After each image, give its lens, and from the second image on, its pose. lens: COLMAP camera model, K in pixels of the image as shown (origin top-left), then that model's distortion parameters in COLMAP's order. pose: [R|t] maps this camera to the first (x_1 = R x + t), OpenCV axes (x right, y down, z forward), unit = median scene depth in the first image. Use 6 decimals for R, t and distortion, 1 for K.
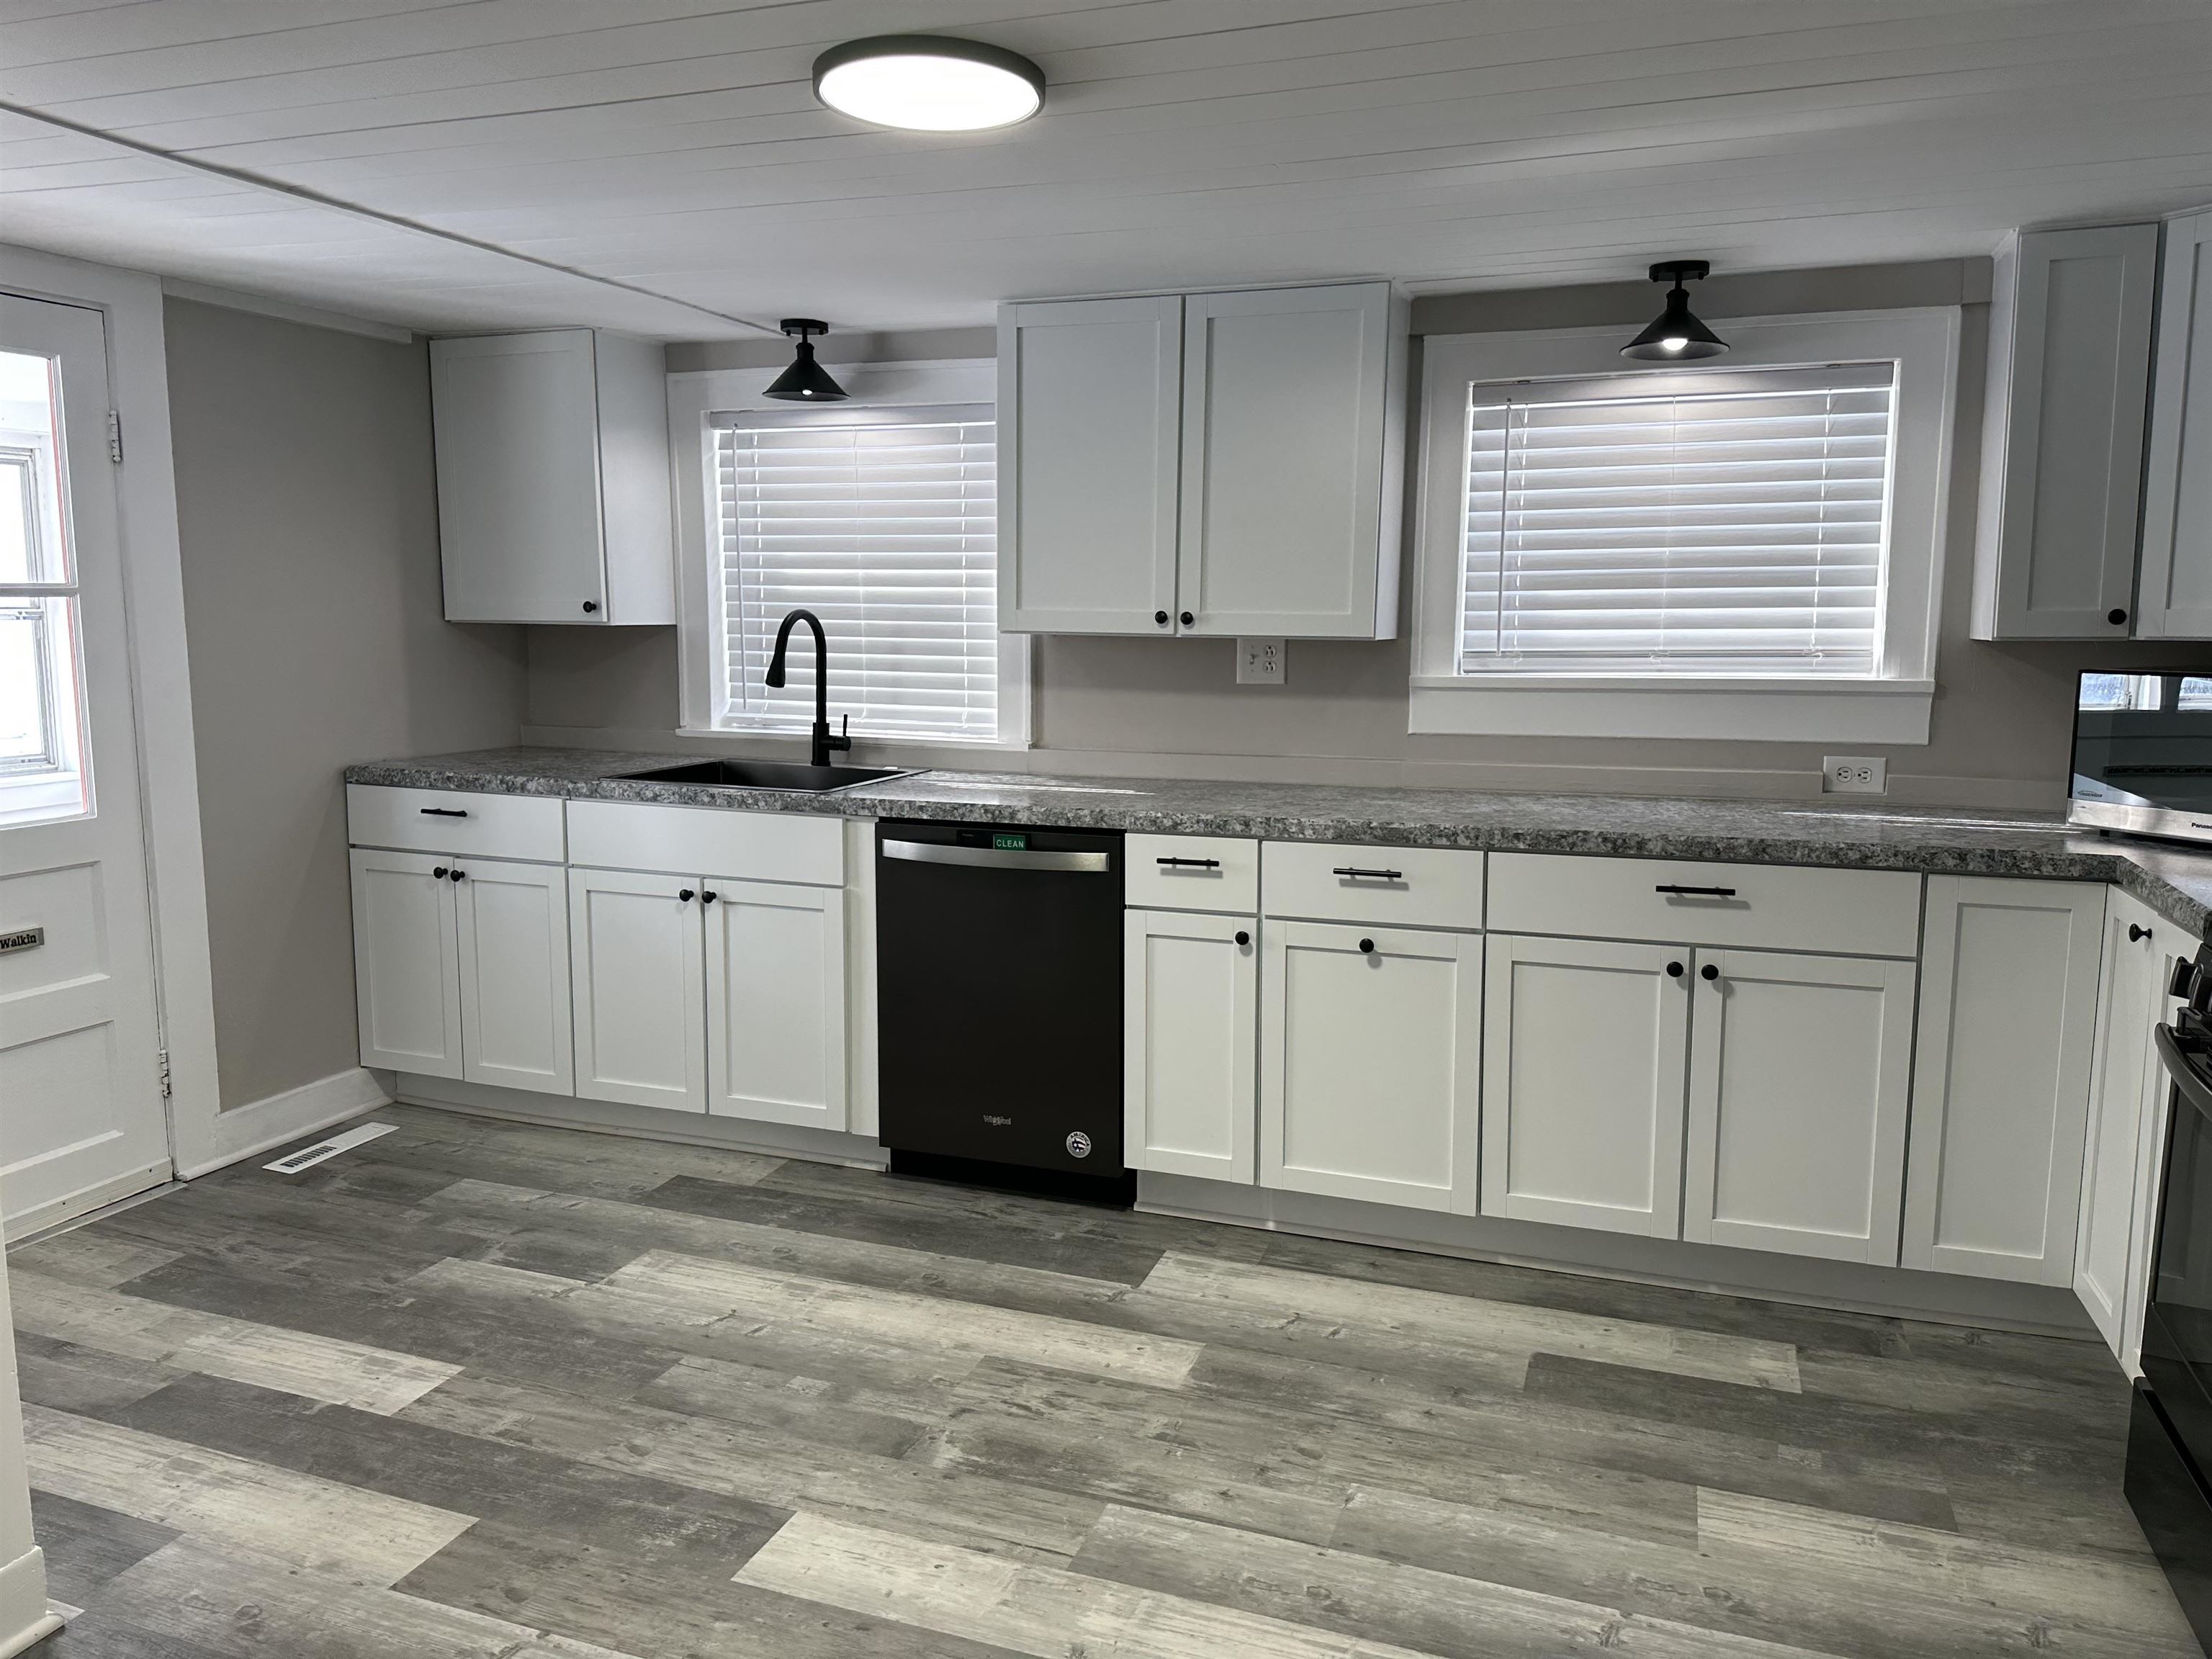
lens RADIAL K [[1562.7, 0, 1104.7], [0, 1562.7, 804.9], [0, 0, 1]] dist [0.045919, -0.050002]
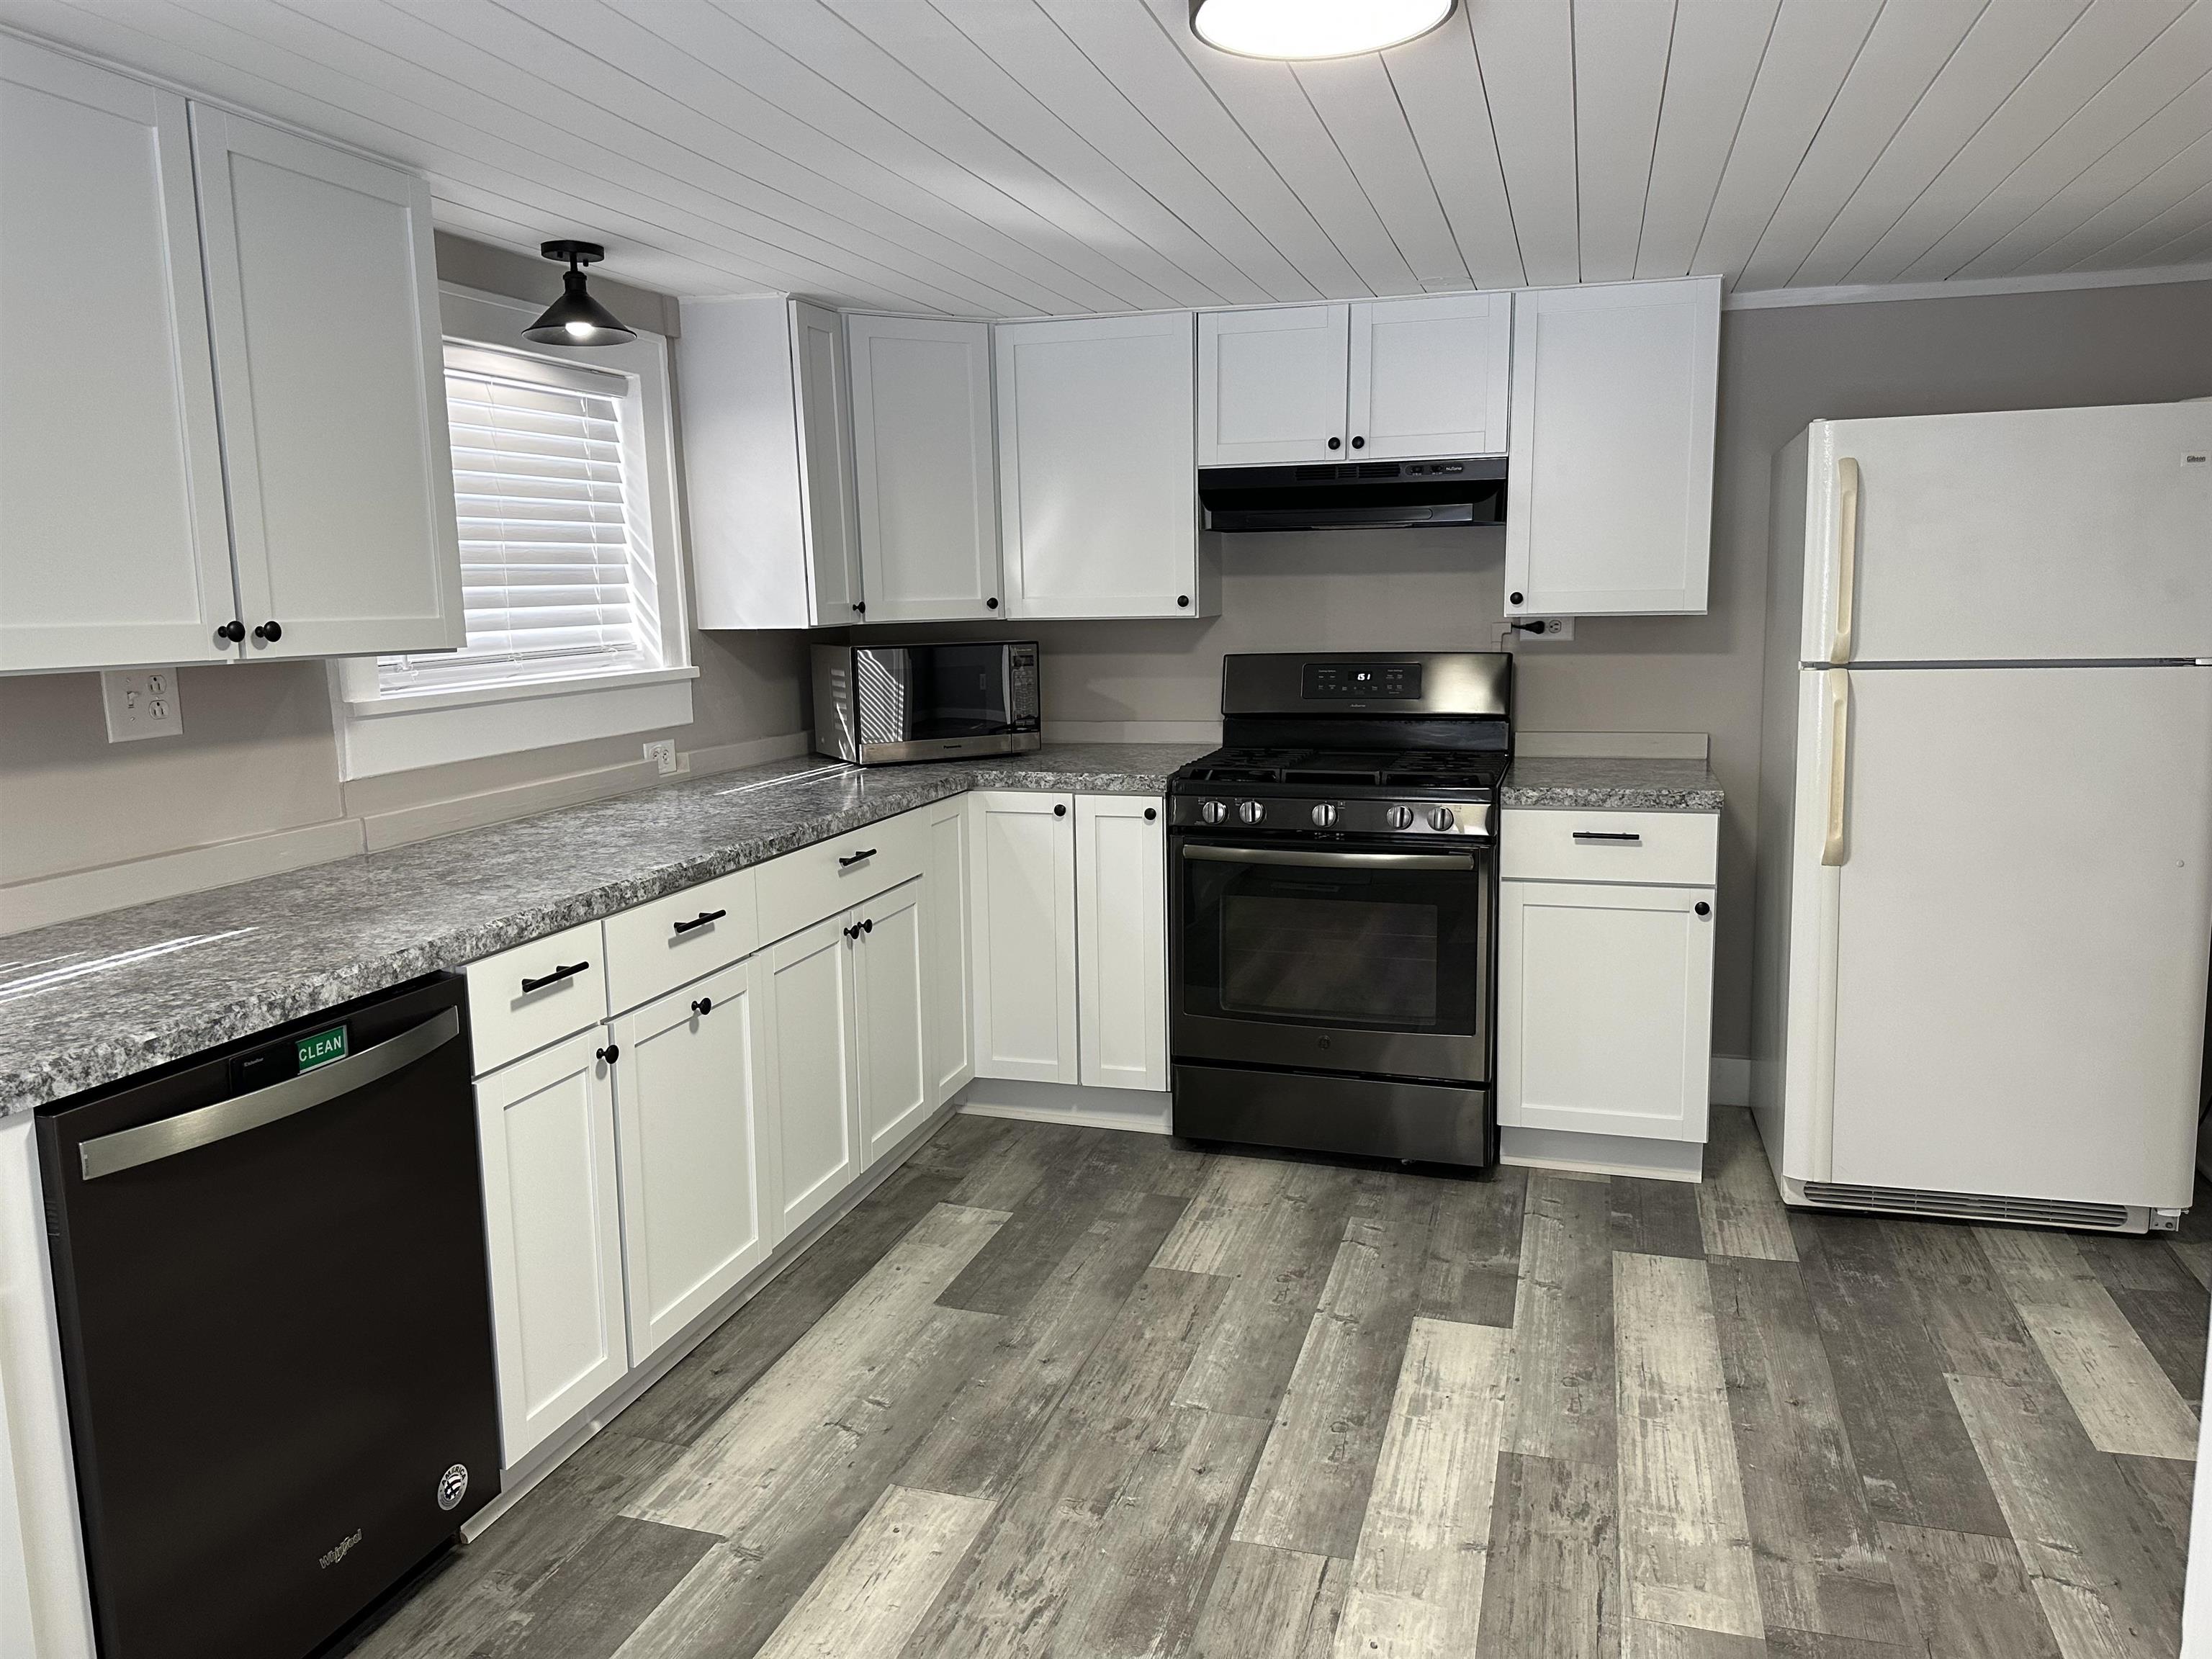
lens RADIAL K [[1562.7, 0, 1096.8], [0, 1562.7, 831.8], [0, 0, 1]] dist [0.045919, -0.050002]
pose [[-0.057600, -0.154783, 0.986268, -0.687776], [0.144118, 0.976271, 0.161631, -0.112276], [-0.987883, 0.151449, -0.033926, 0.831280]]
